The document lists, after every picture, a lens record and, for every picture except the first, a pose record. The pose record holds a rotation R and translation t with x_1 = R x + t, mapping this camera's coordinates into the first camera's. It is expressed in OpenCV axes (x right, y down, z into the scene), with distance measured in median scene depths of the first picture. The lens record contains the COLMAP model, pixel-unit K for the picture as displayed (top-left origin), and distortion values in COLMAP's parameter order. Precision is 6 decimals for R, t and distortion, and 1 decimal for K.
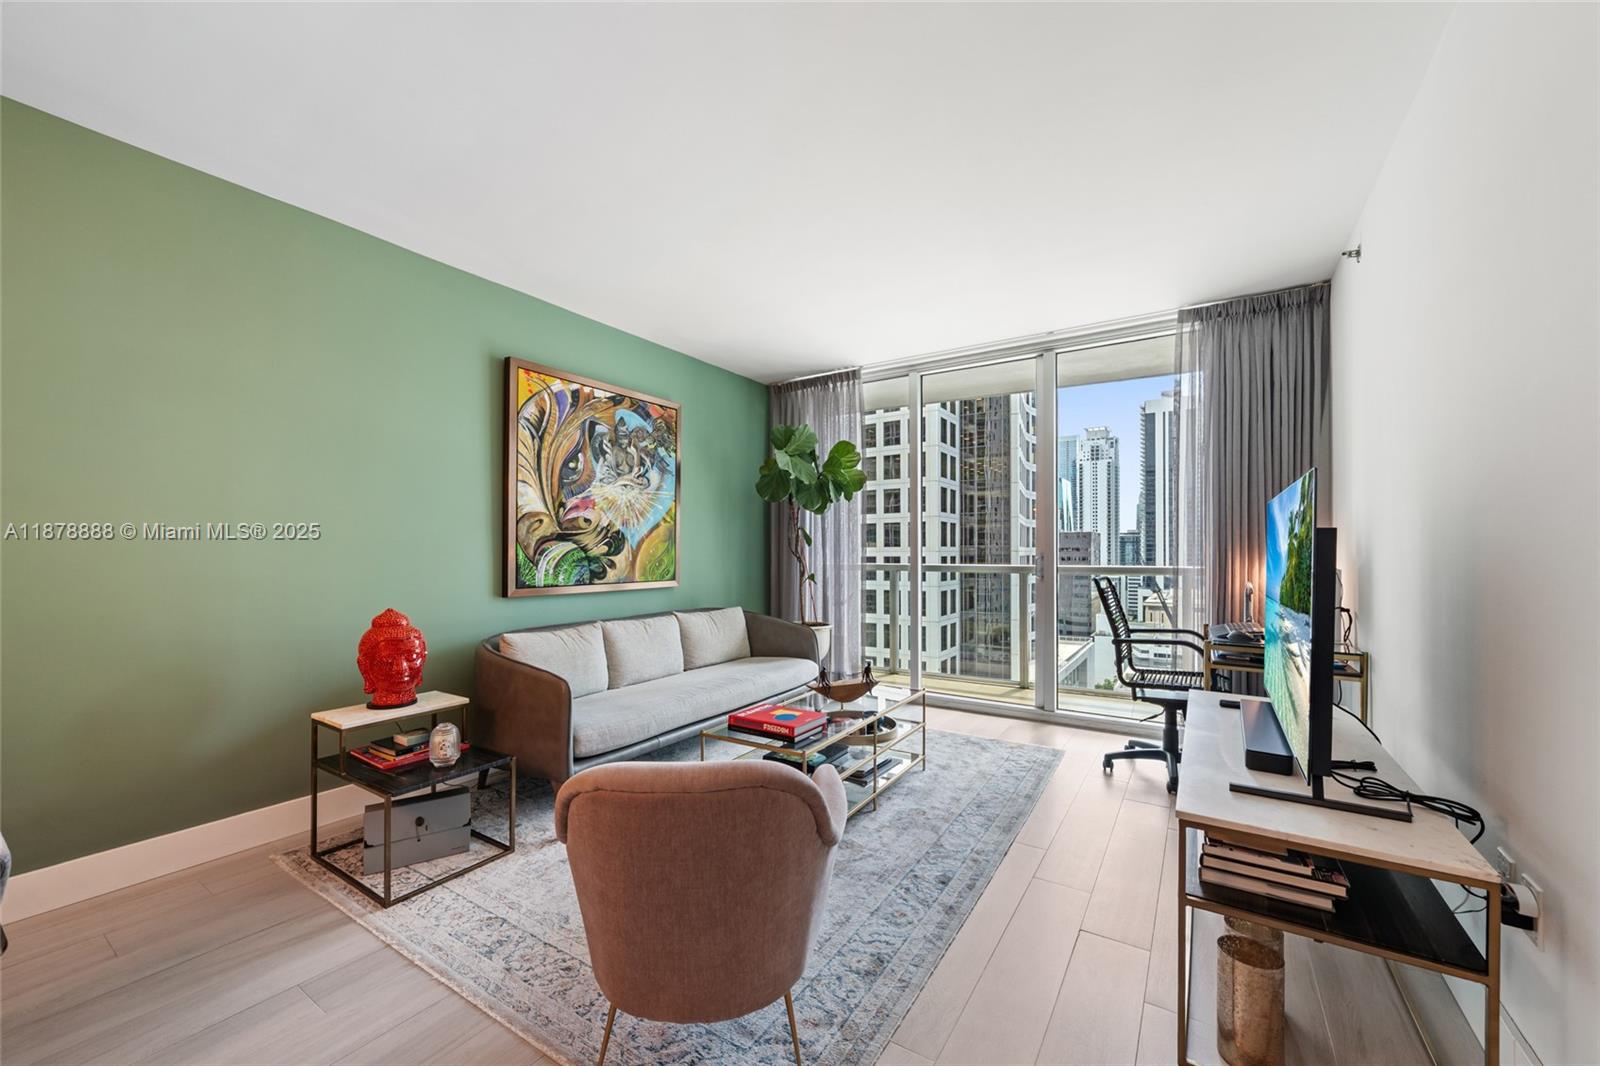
lens RADIAL K [[615.2, 0, 809.7], [0, 615.2, 549.5], [0, 0, 1]] dist [0.009420, -0.000021]
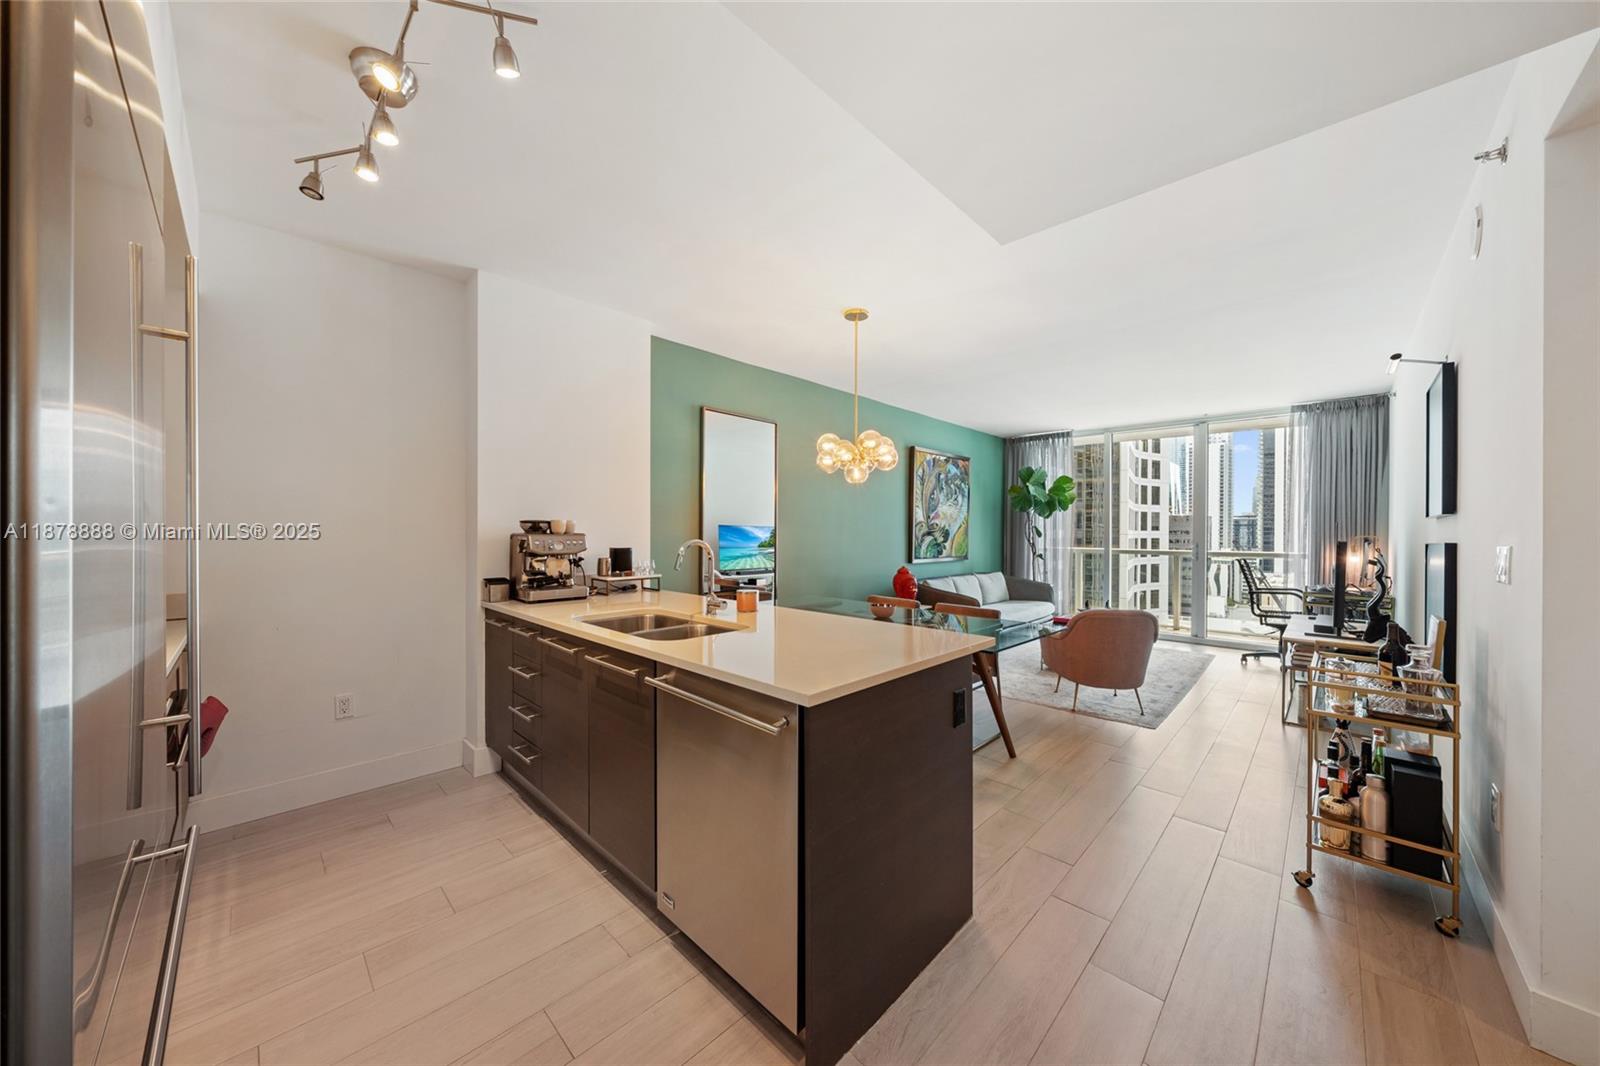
lens RADIAL K [[552.1, 0, 800.0], [0, 552.1, 533.0], [0, 0, 1]] dist [0.001016, 0.000045]
pose [[0.980374, 0.007400, -0.197009, -0.430750], [-0.006326, 0.999961, 0.006082, -0.027826], [0.197046, -0.004717, 0.980383, -0.765216]]
